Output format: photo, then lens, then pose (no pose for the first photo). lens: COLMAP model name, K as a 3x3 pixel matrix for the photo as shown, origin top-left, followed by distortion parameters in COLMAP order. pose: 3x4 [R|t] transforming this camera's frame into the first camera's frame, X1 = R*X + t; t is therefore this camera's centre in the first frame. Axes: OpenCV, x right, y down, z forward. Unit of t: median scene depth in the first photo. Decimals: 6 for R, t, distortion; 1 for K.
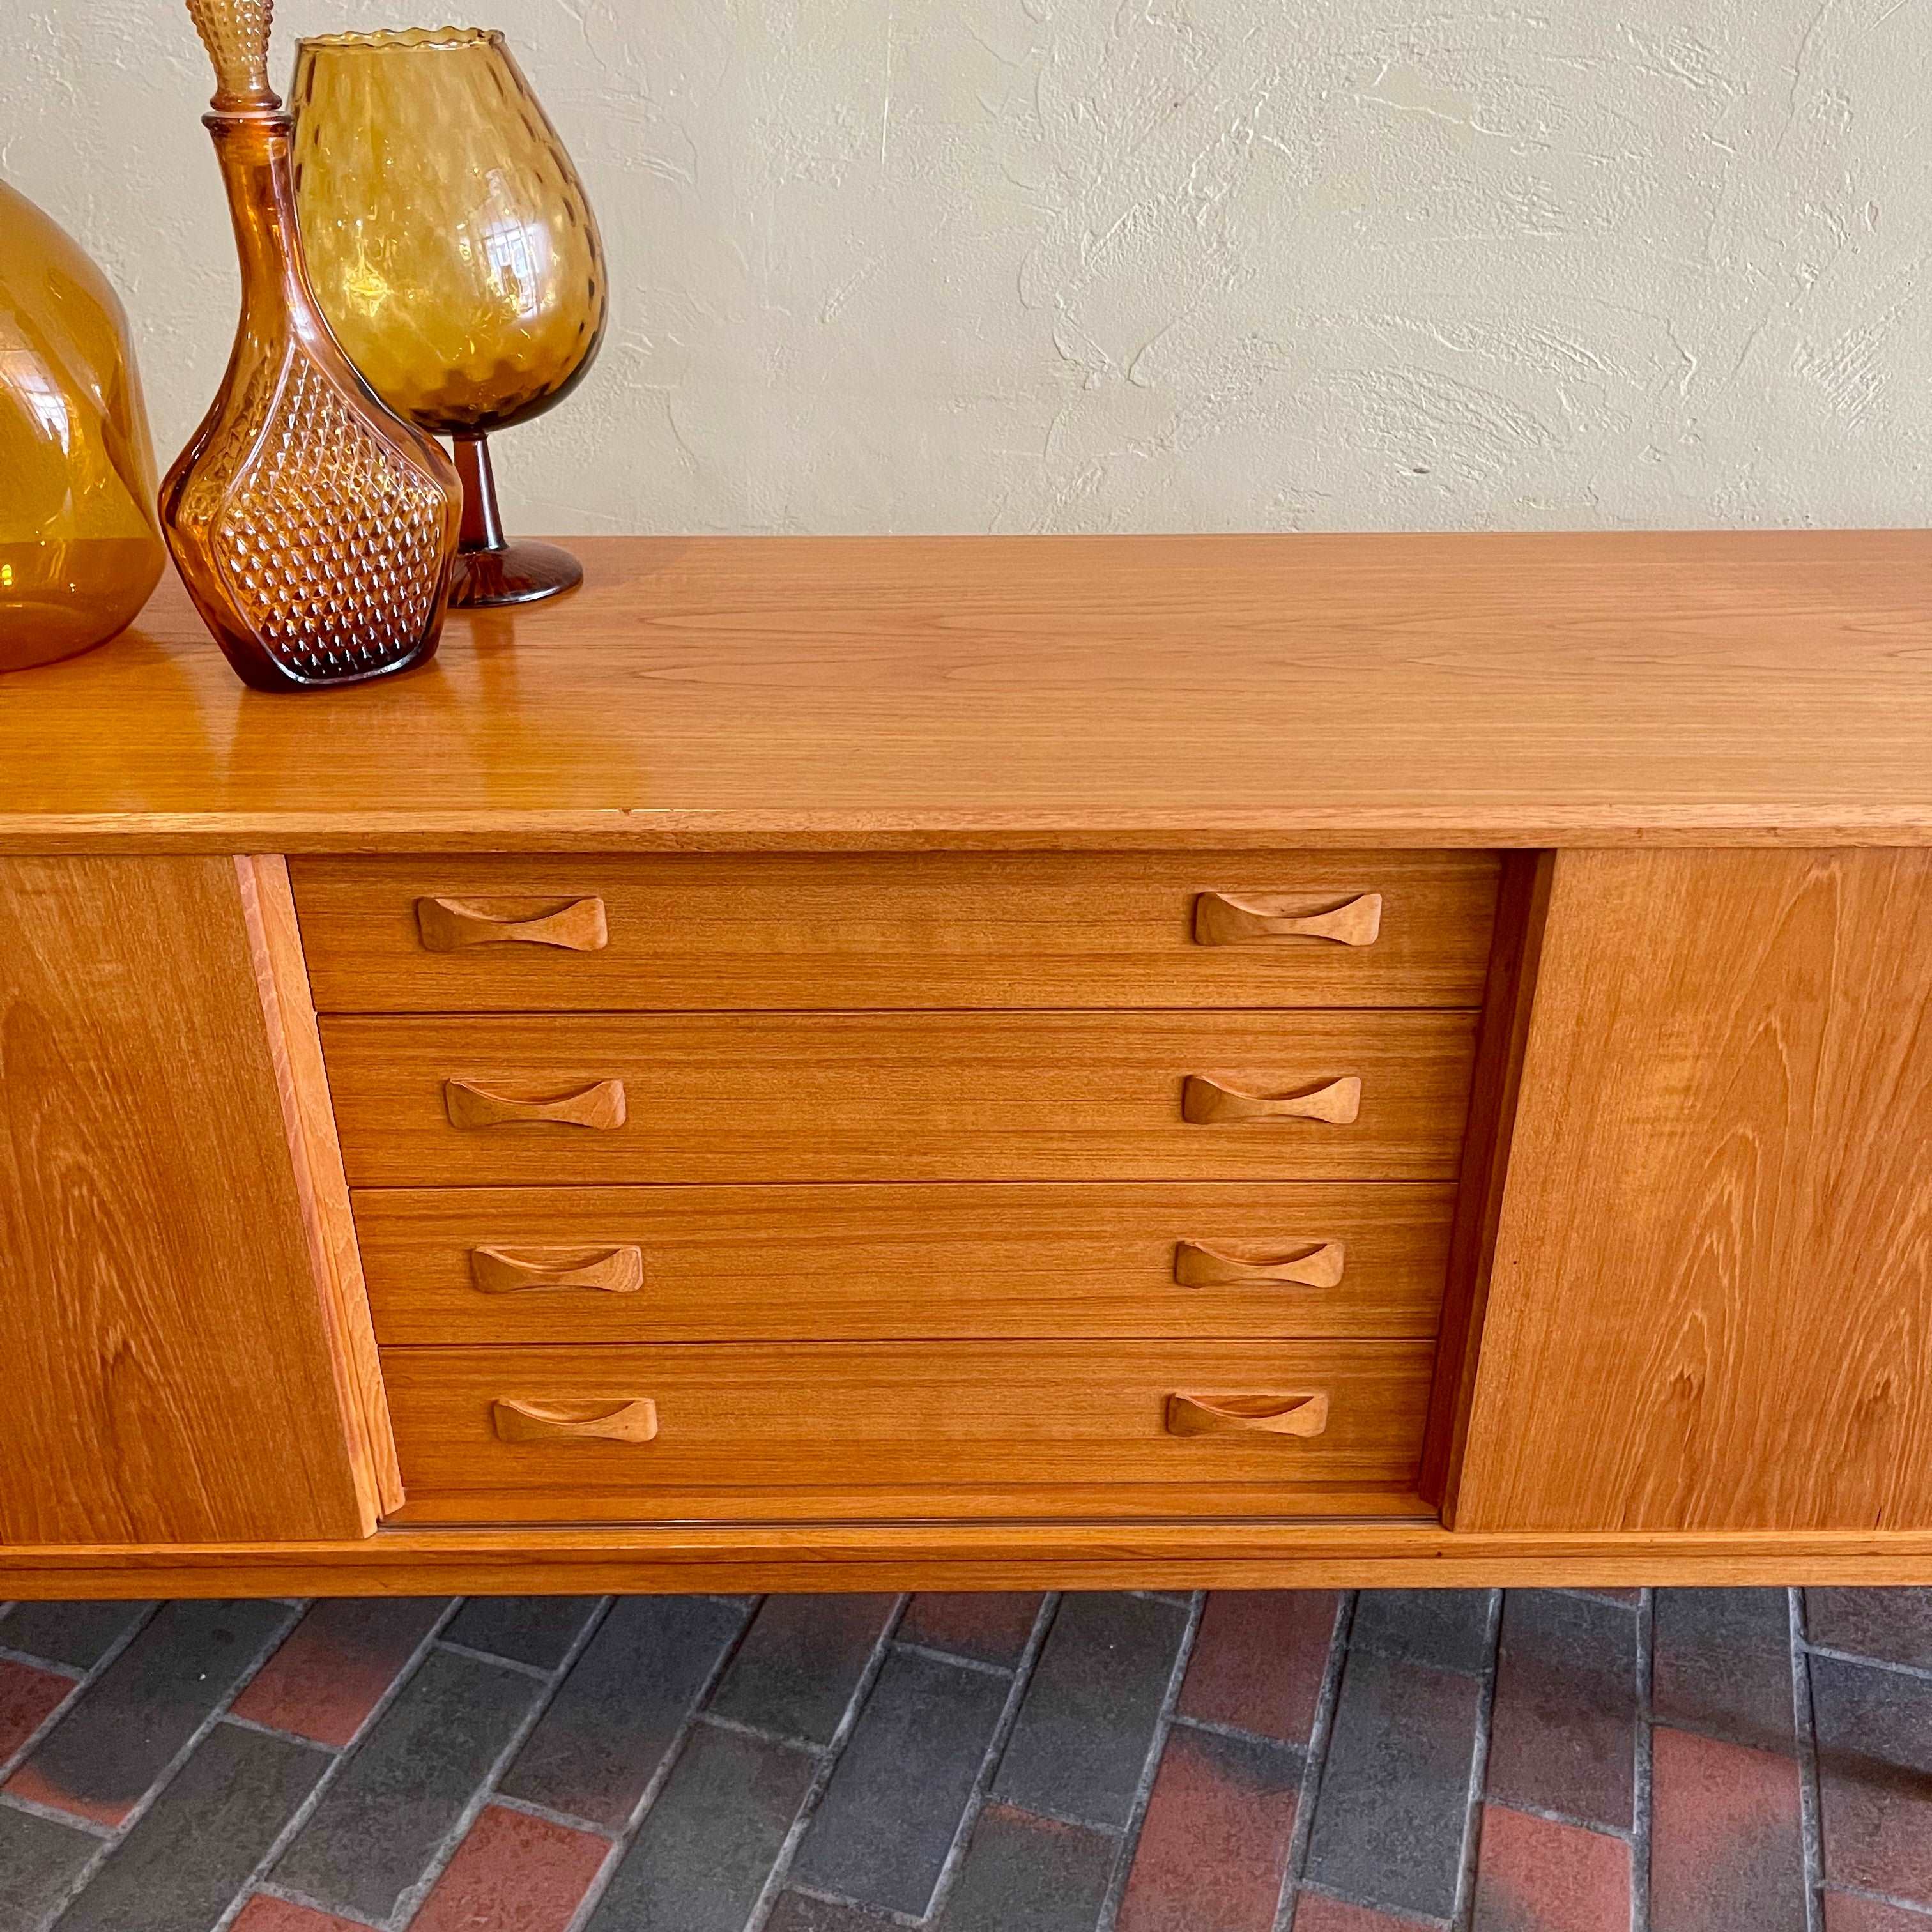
lens RADIAL K [[1951.5, 0, 967.0], [0, 1951.5, 954.5], [0, 0, 1]] dist [0.027356, 0.000000]
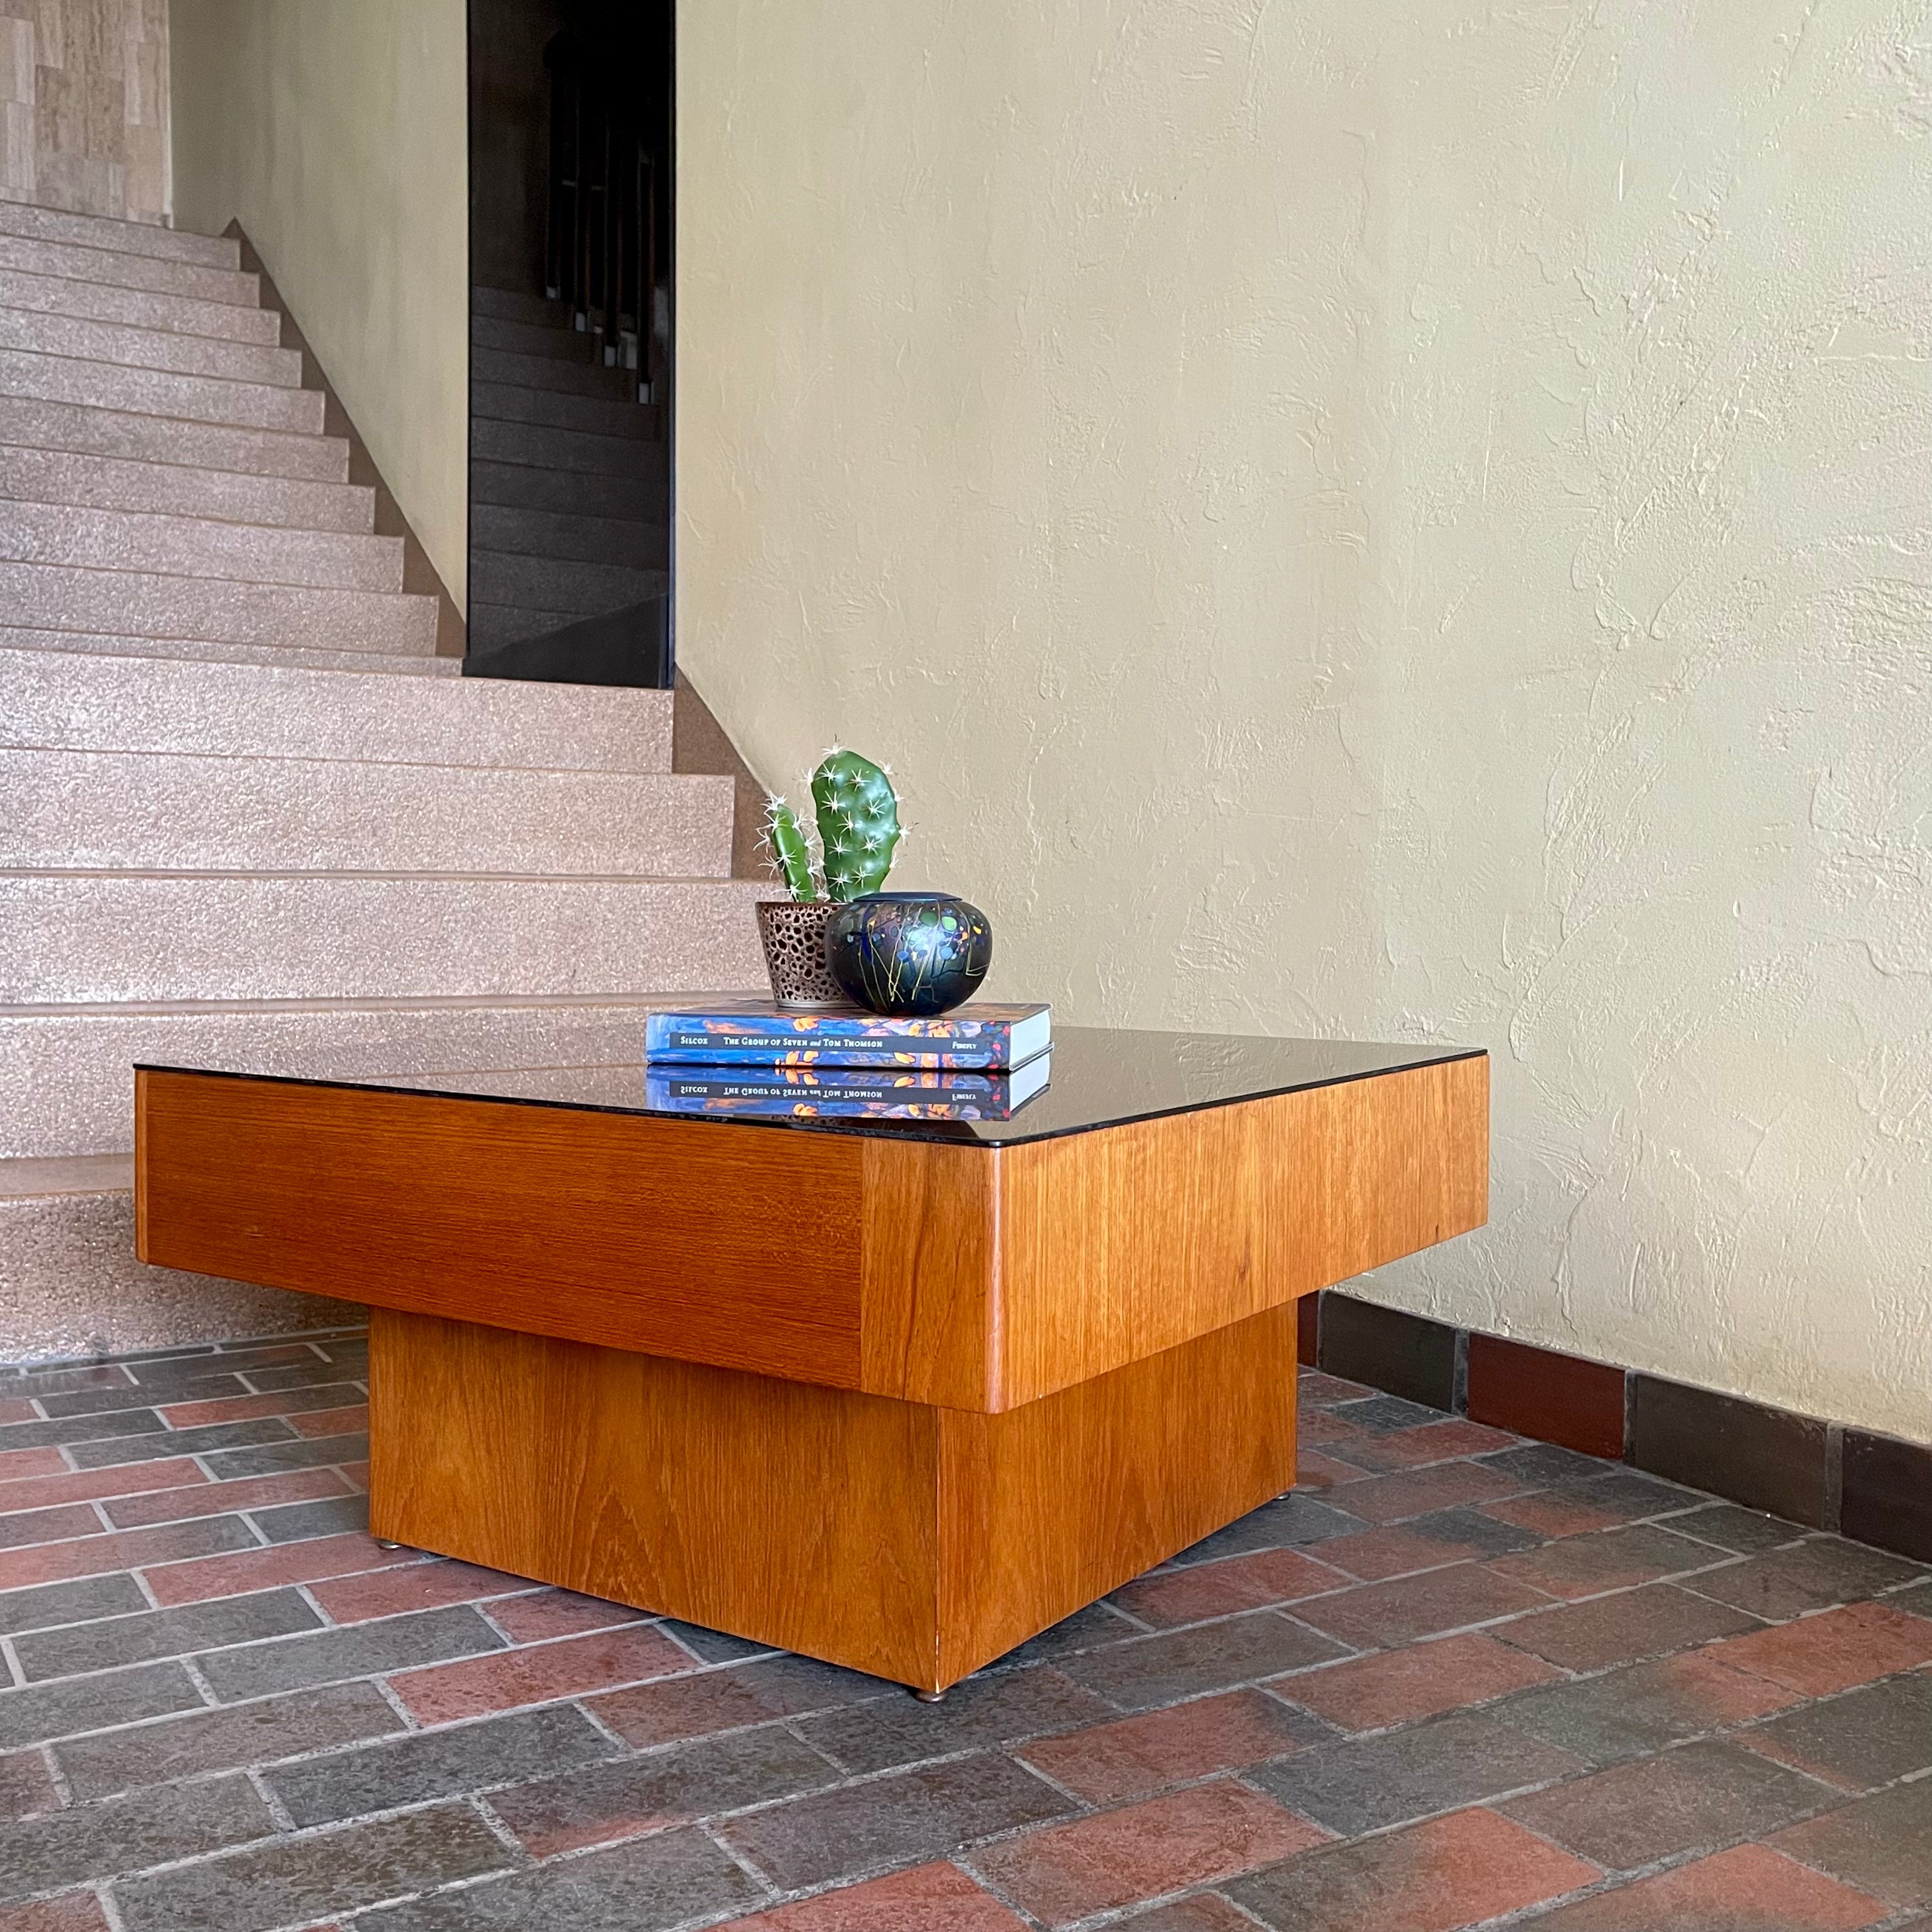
lens RADIAL K [[2027.8, 0, 957.5], [0, 2027.8, 967.8], [0, 0, 1]] dist [0.031518, 0.000000]
pose [[0.757668, 0.031508, -0.651879, 0.609111], [-0.313671, 0.893487, -0.321389, 0.419668], [0.572319, 0.447982, 0.686850, 0.055861]]
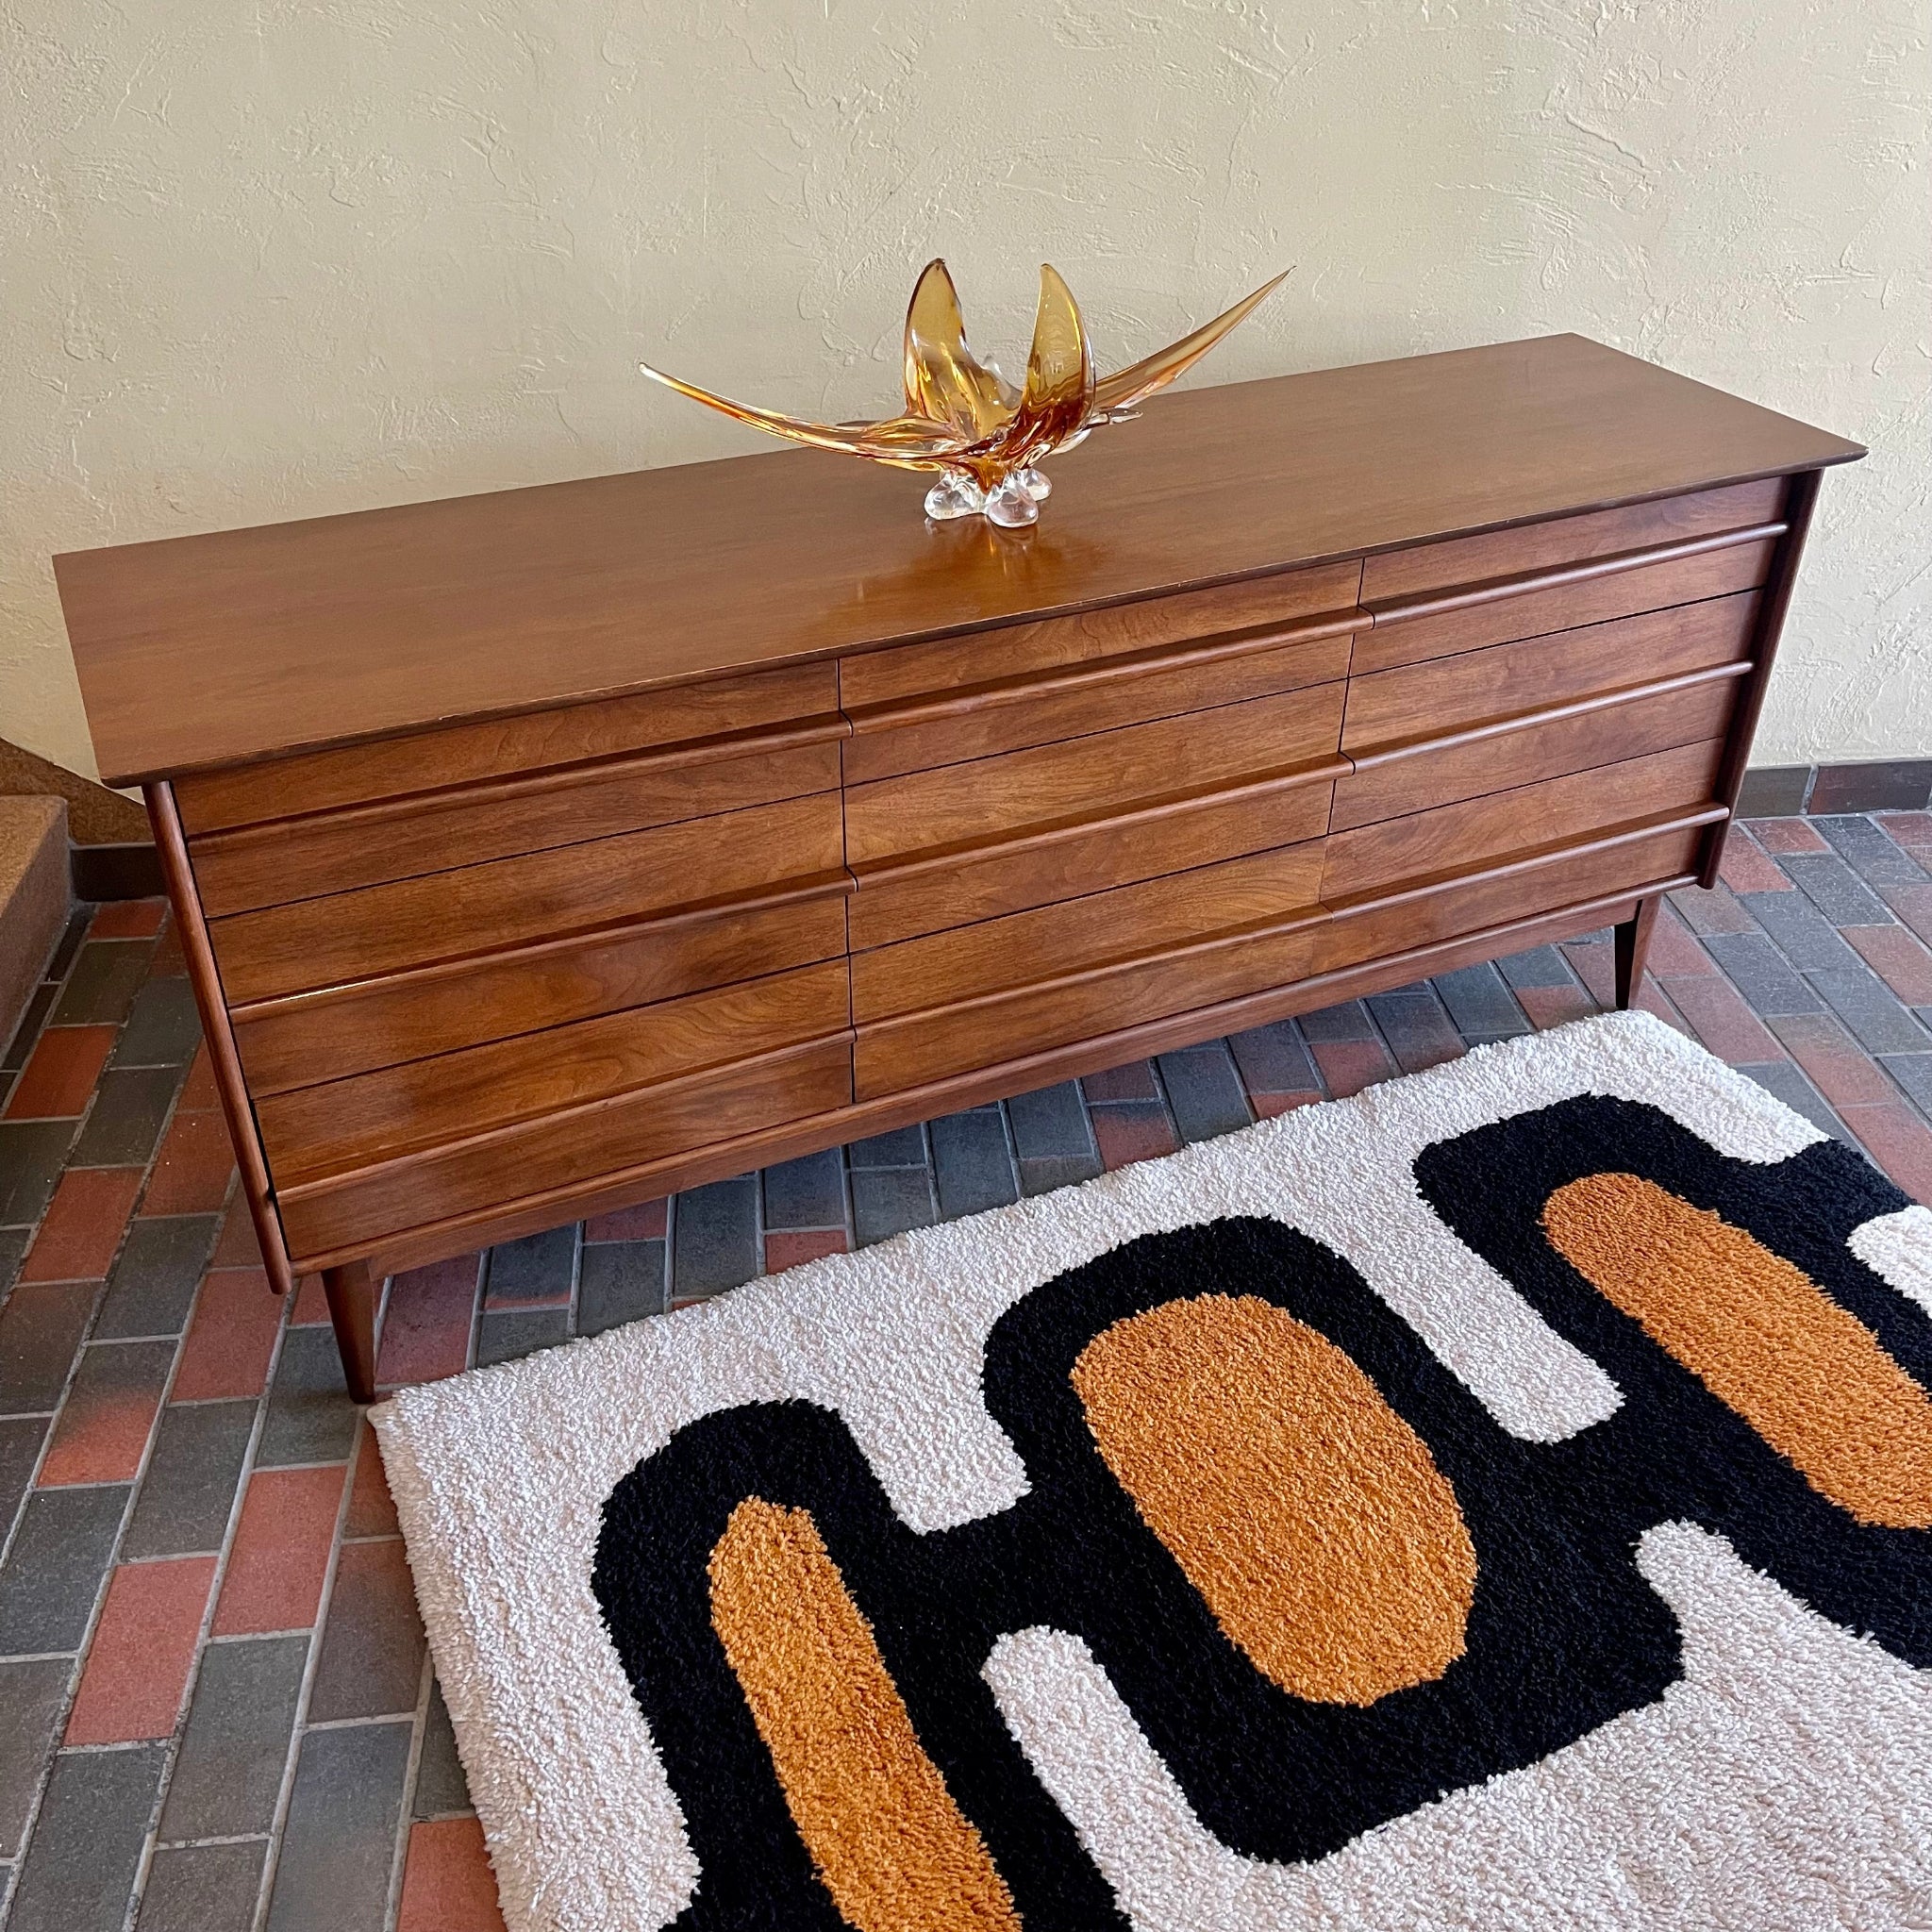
lens RADIAL K [[1951.5, 0, 958.8], [0, 1951.5, 957.0], [0, 0, 1]] dist [0.027356, 0.000000]
pose [[0.911381, -0.220751, 0.347352, -0.579237], [0.188579, 0.974159, 0.124309, 0.002491], [-0.365818, -0.047789, 0.929459, -0.615843]]
